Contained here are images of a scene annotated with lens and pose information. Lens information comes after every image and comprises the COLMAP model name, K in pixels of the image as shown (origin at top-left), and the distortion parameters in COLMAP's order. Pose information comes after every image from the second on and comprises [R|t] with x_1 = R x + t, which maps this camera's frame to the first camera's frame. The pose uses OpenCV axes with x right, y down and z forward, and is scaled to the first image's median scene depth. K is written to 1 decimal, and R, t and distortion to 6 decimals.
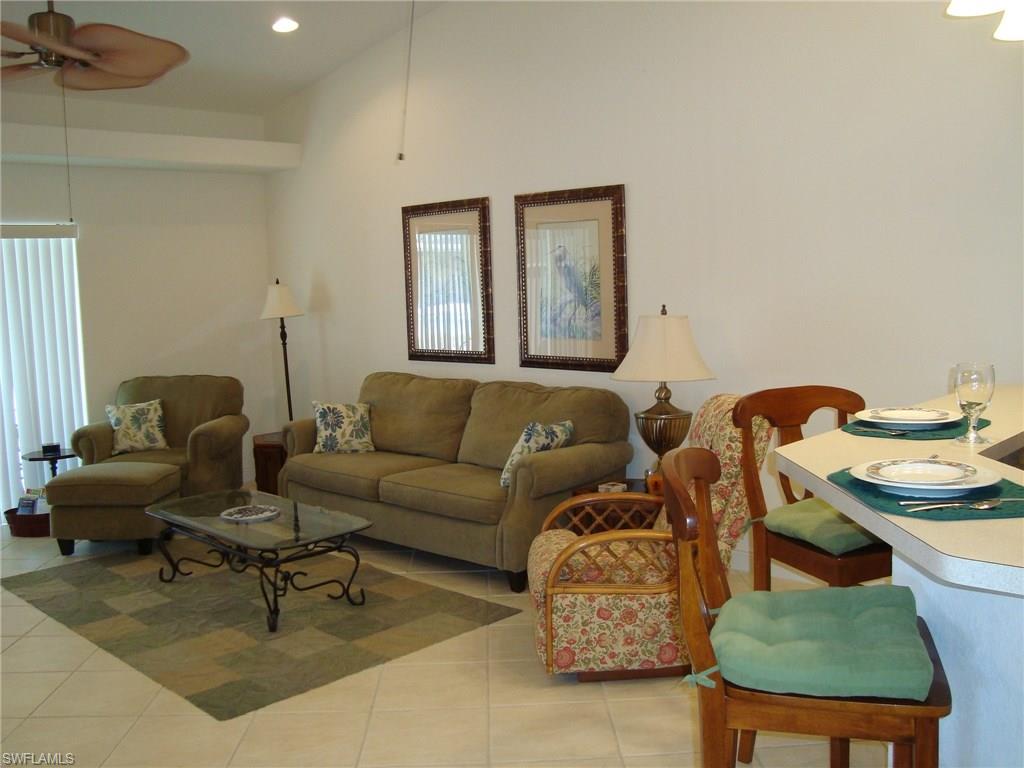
lens RADIAL K [[993.2, 0, 512.0], [0, 993.2, 384.0], [0, 0, 1]] dist [-0.212783, 0.214937]
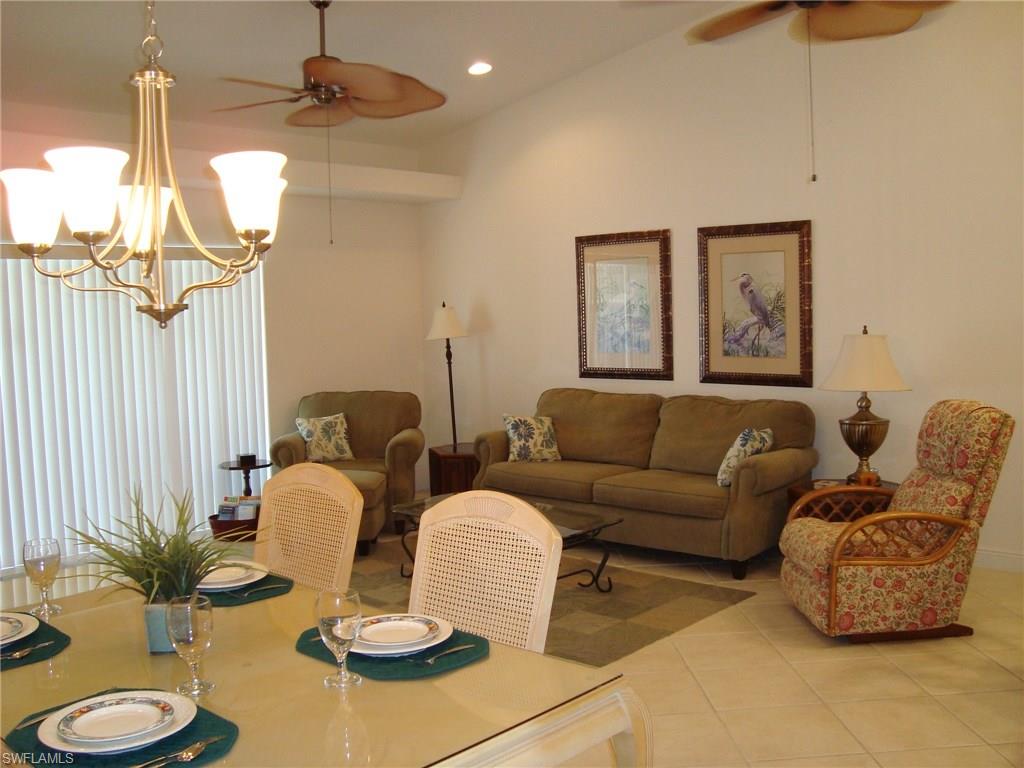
lens RADIAL K [[993.2, 0, 512.0], [0, 993.2, 384.0], [0, 0, 1]] dist [-0.212783, 0.214937]
pose [[0.999896, 0.003288, 0.014009, -0.238128], [-0.002844, 0.999498, -0.031562, 0.021350], [-0.014106, 0.031519, 0.999404, -0.103802]]
